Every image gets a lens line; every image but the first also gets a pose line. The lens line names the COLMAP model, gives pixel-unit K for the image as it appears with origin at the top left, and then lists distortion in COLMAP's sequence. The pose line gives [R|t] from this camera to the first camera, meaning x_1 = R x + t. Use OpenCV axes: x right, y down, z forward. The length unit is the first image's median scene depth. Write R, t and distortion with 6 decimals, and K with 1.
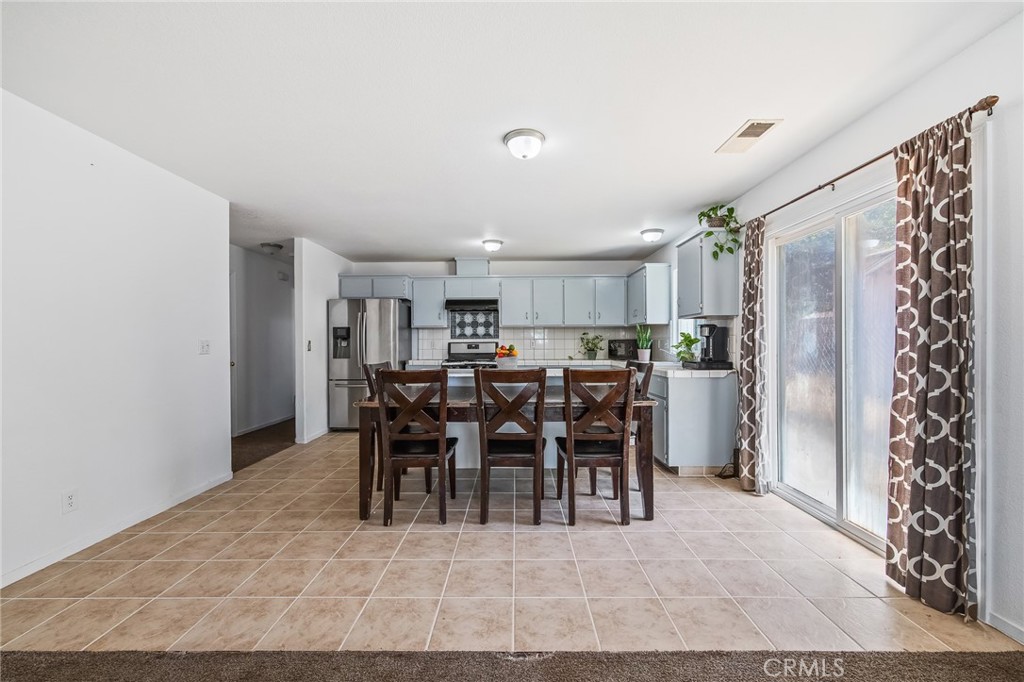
lens RADIAL K [[411.6, 0, 512.8], [0, 411.6, 346.1], [0, 0, 1]] dist [-0.005763, 0.001788]
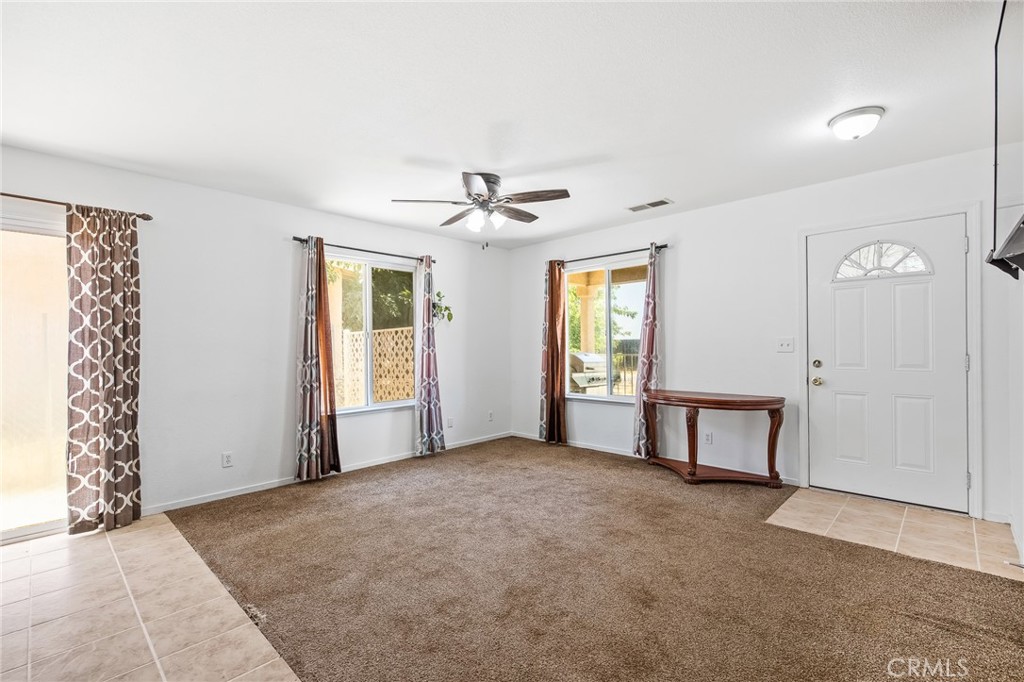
lens RADIAL K [[454.5, 0, 516.0], [0, 454.5, 346.9], [0, 0, 1]] dist [0.003761, -0.000306]
pose [[-0.729115, 0.012556, 0.684276, -0.491528], [0.019693, 0.999803, 0.002638, -0.002302], [-0.684107, 0.015399, -0.729219, 0.493223]]
